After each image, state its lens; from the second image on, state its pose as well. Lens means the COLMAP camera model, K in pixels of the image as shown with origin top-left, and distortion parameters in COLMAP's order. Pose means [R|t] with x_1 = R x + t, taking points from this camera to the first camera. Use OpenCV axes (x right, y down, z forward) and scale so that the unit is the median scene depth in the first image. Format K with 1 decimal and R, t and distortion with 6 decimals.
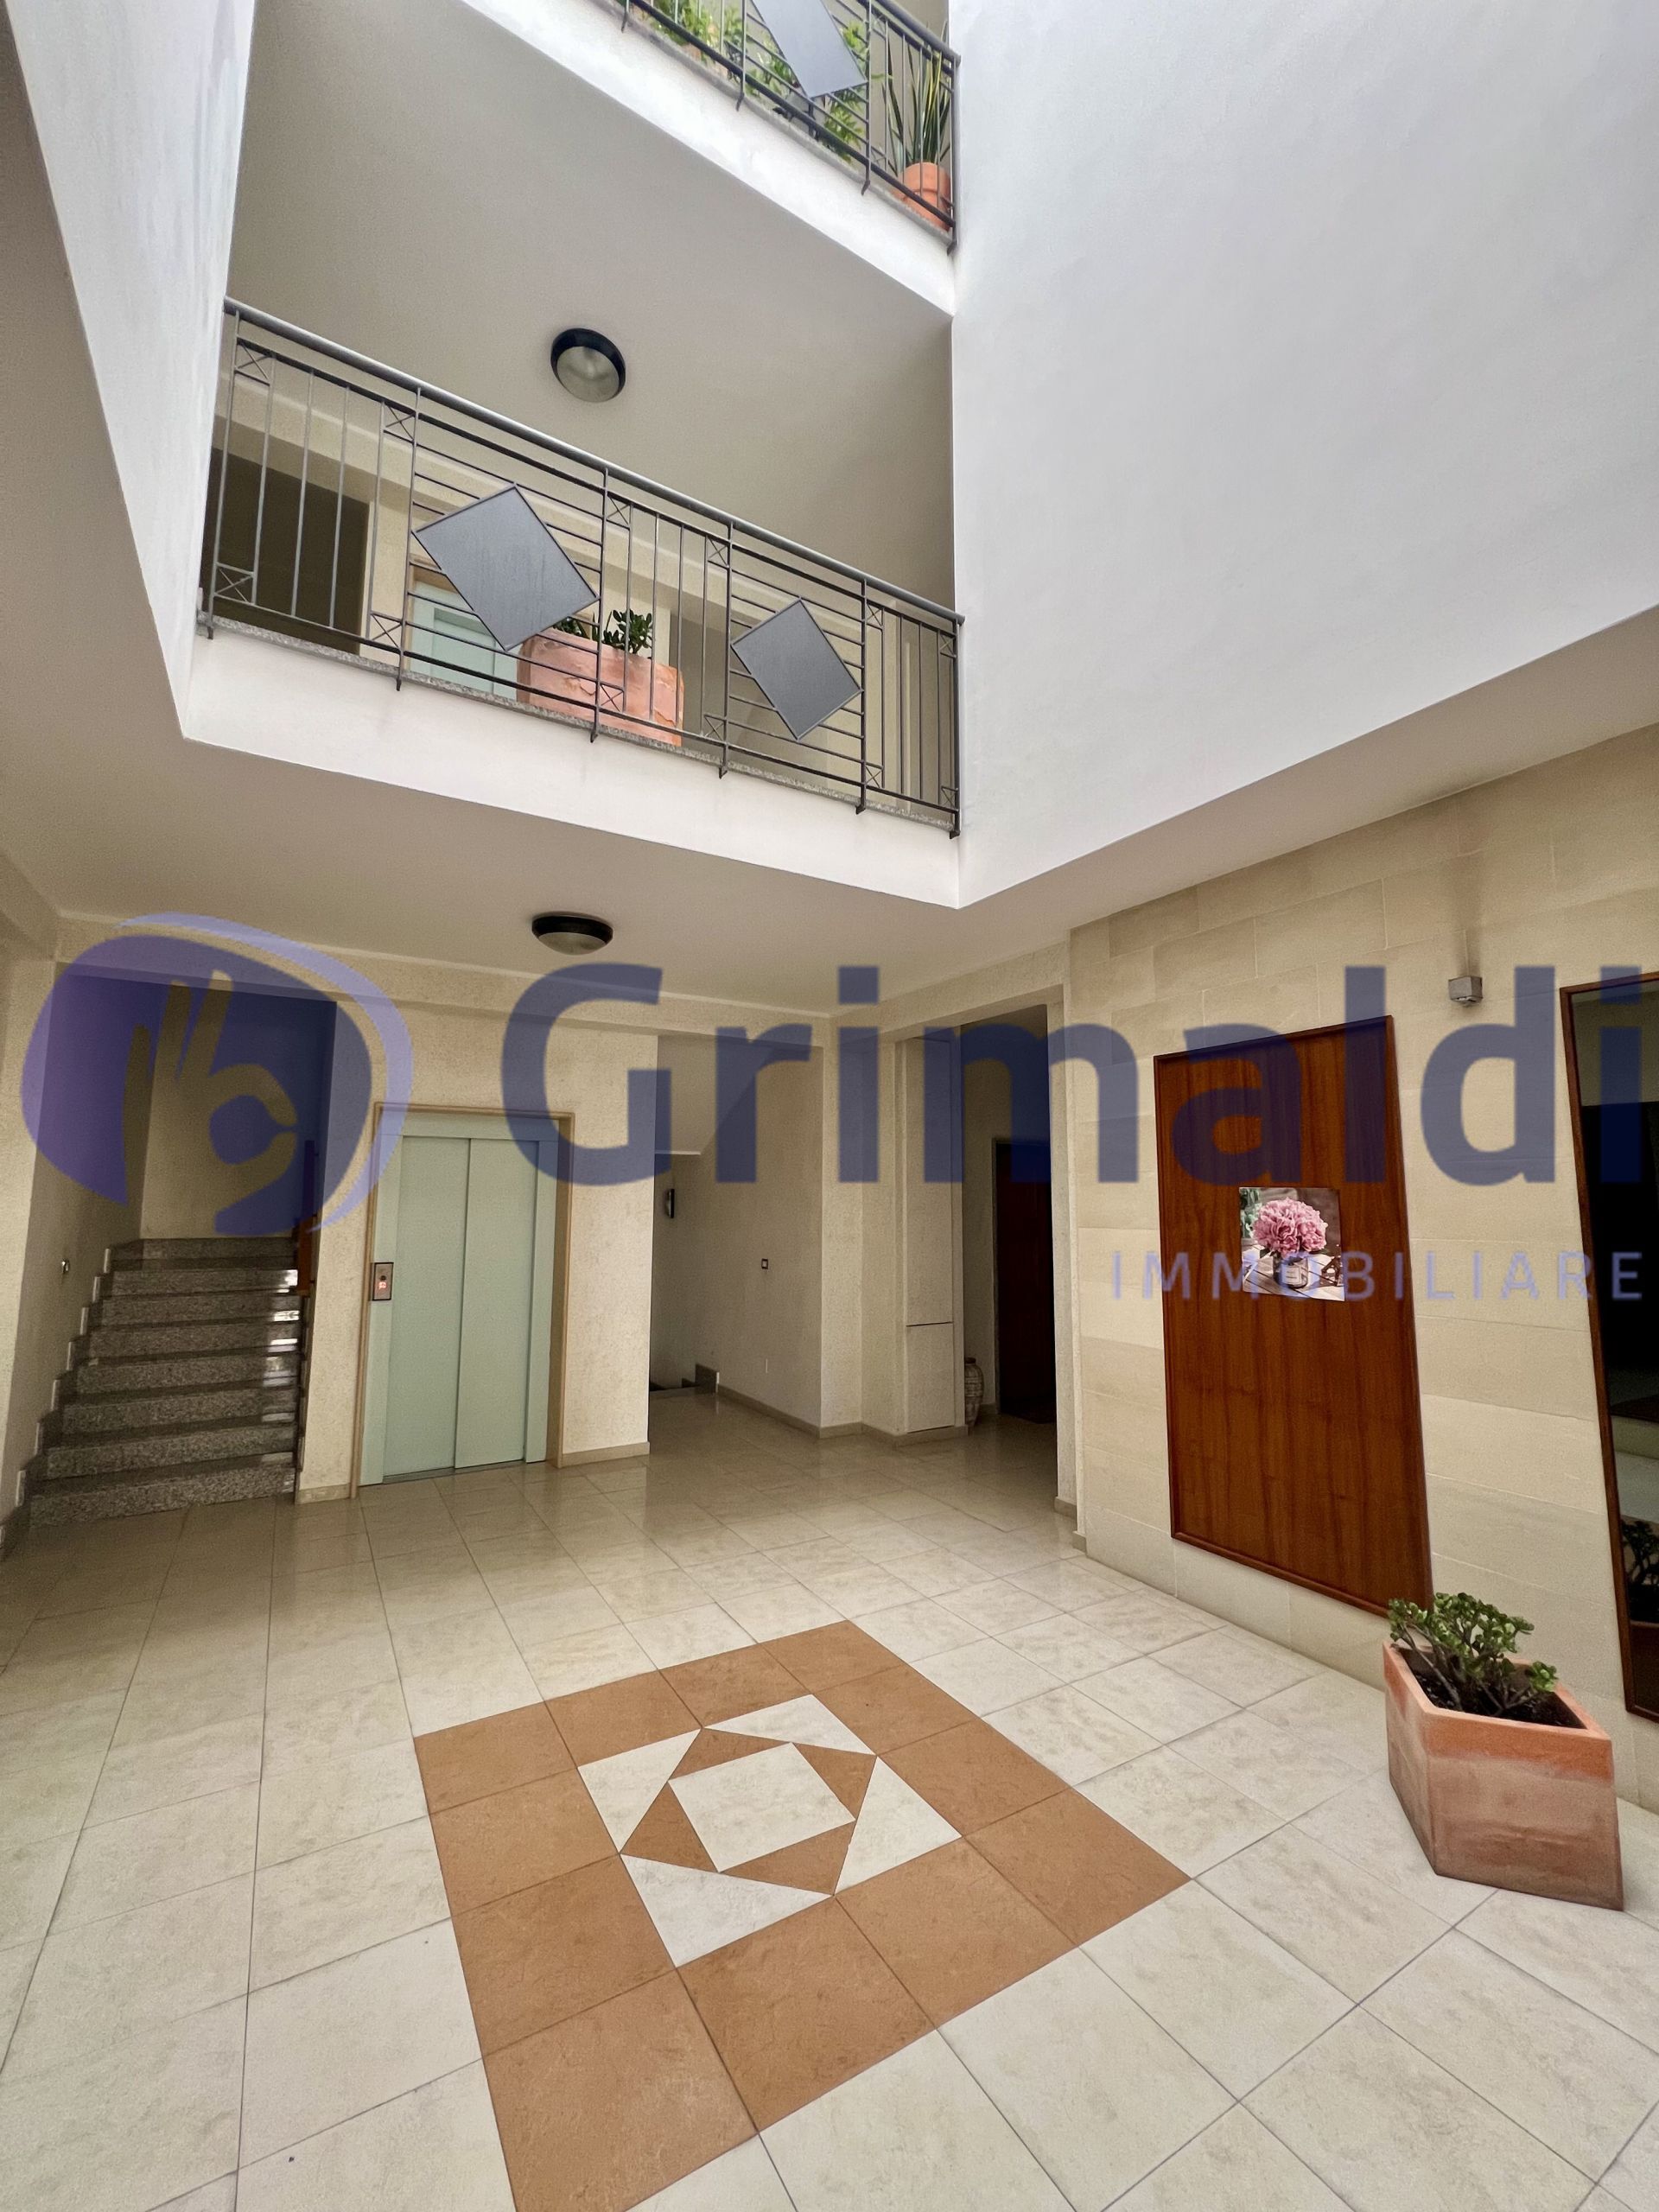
lens RADIAL K [[875.5, 0, 816.6], [0, 875.5, 1100.0], [0, 0, 1]] dist [-0.000786, 0.000150]
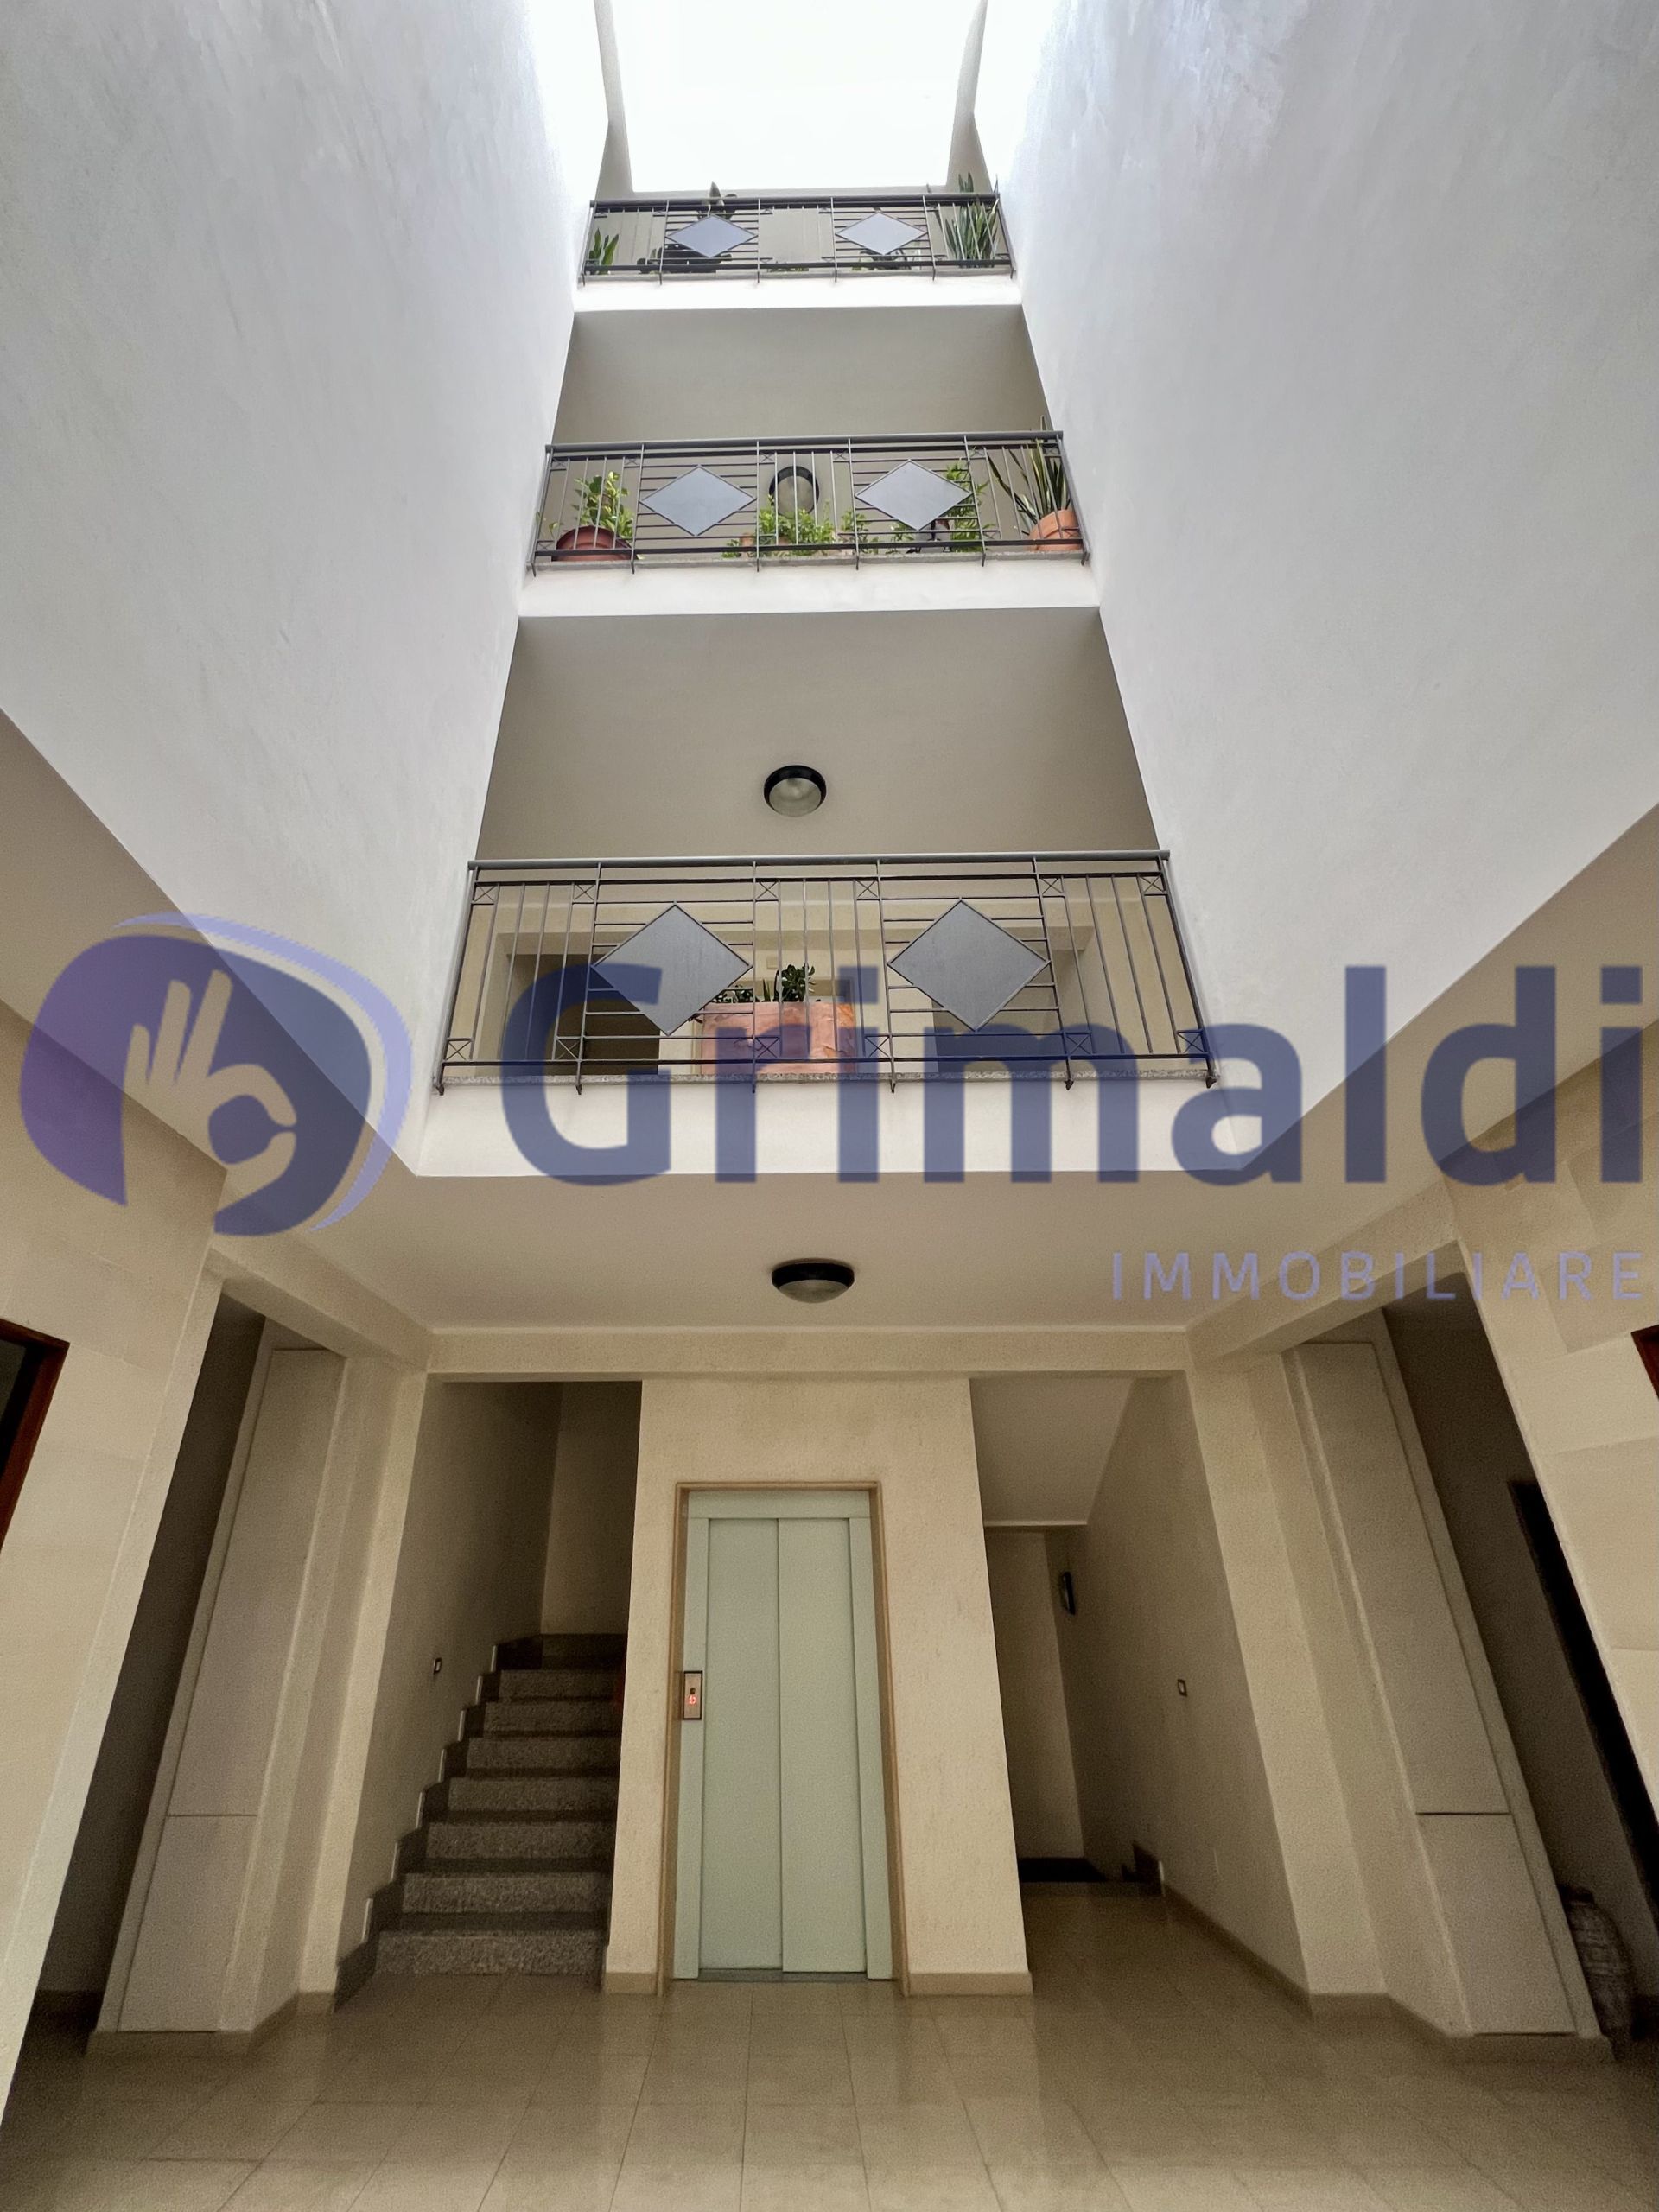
lens RADIAL K [[925.8, 0, 829.5], [0, 925.8, 1106.0], [0, 0, 1]] dist [-0.002386, 0.000258]
pose [[0.855936, -0.242151, -0.456876, 0.233112], [0.067351, 0.928250, -0.365808, 0.001557], [0.512676, 0.282337, 0.810832, 0.143087]]
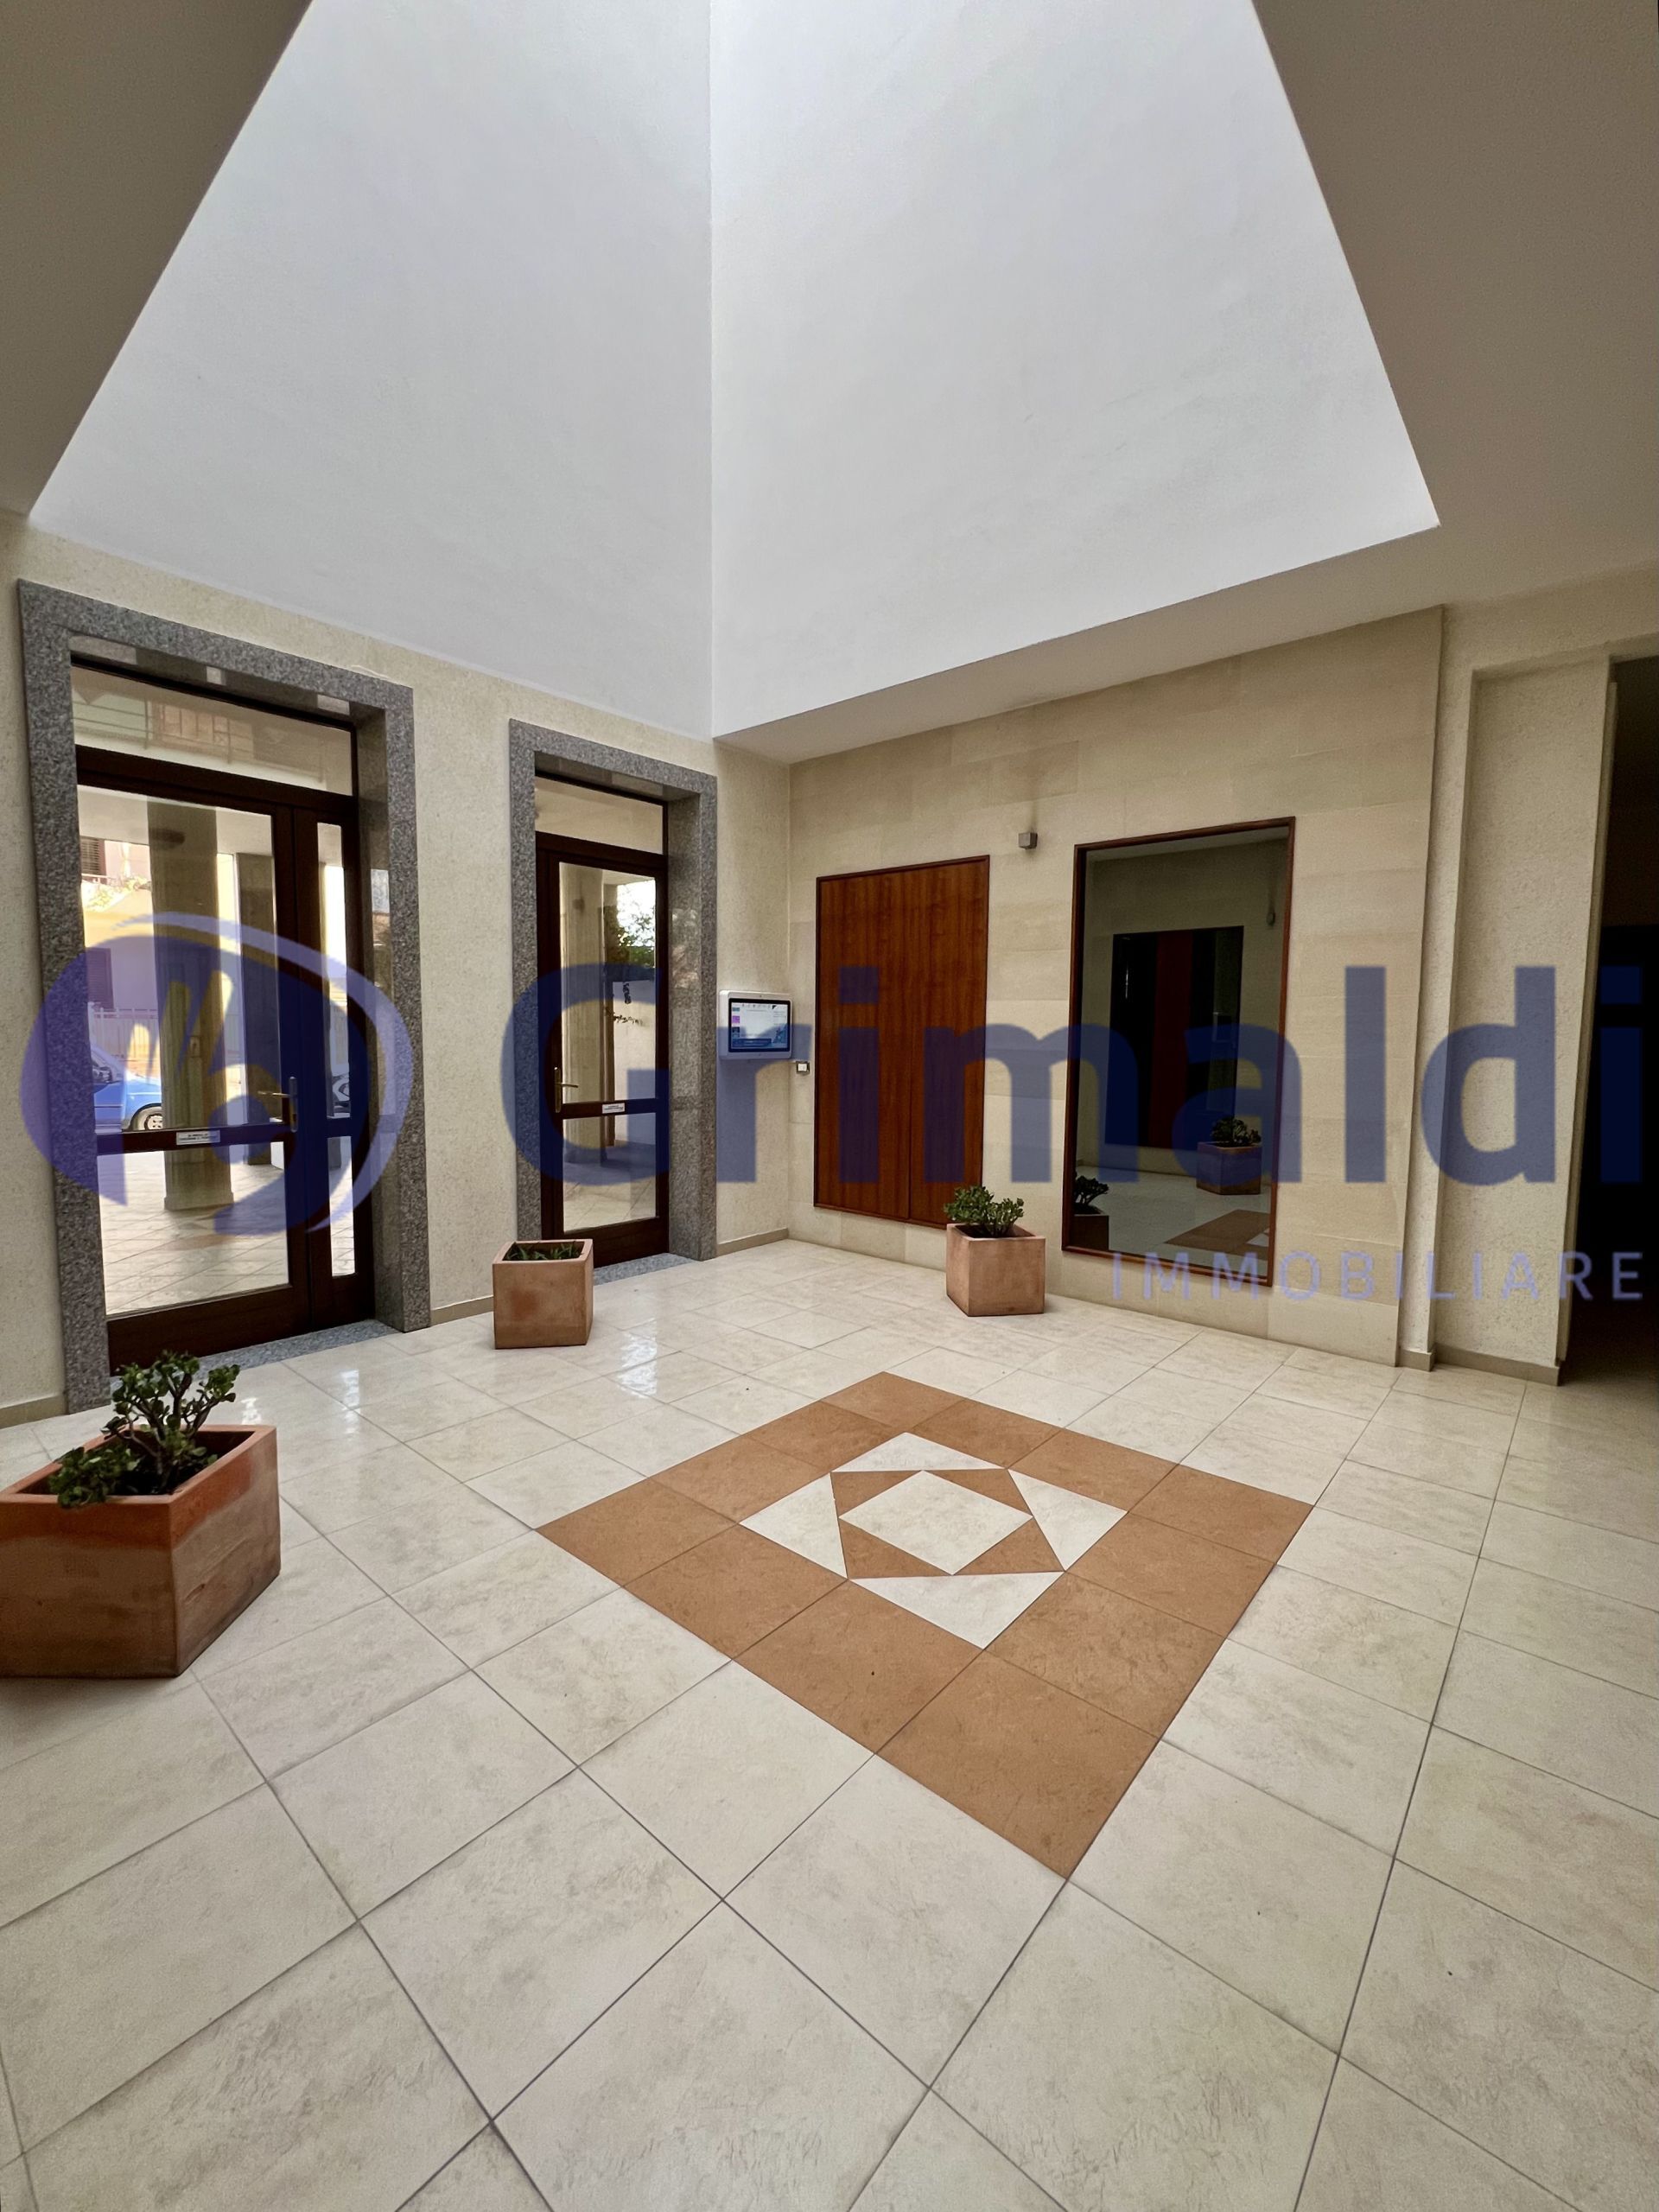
lens RADIAL K [[925.8, 0, 829.5], [0, 925.8, 1106.0], [0, 0, 1]] dist [-0.002386, 0.000258]
pose [[-0.944605, 0.013068, -0.327949, 0.247867], [0.024626, 0.999212, -0.031115, 0.216751], [0.327284, -0.037468, -0.944183, 1.236542]]
